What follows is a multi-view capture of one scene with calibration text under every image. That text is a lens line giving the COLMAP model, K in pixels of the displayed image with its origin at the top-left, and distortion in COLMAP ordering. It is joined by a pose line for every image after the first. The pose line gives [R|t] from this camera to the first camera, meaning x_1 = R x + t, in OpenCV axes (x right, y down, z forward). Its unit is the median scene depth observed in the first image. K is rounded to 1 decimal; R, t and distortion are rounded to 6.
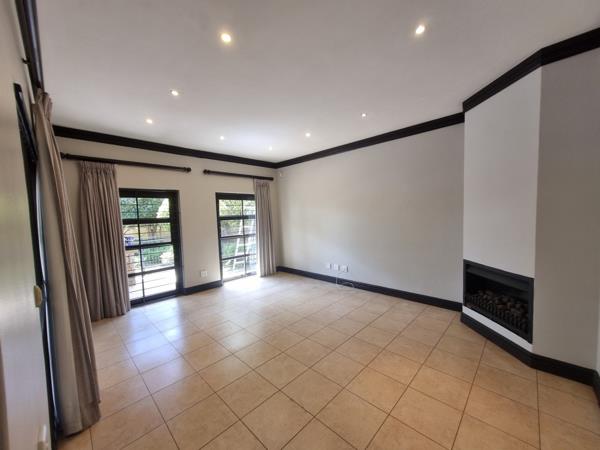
lens RADIAL K [[235.5, 0, 297.6], [0, 235.5, 227.8], [0, 0, 1]] dist [0.010808, -0.000186]
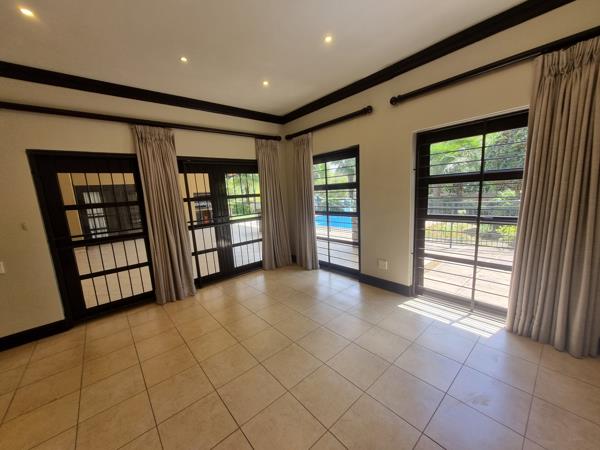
lens RADIAL K [[235.5, 0, 297.6], [0, 235.5, 227.8], [0, 0, 1]] dist [0.010808, -0.000186]
pose [[-0.078617, 0.189876, -0.978655, 0.286683], [-0.000709, 0.981683, 0.190520, -0.043054], [0.996905, 0.015672, -0.077042, 0.868319]]
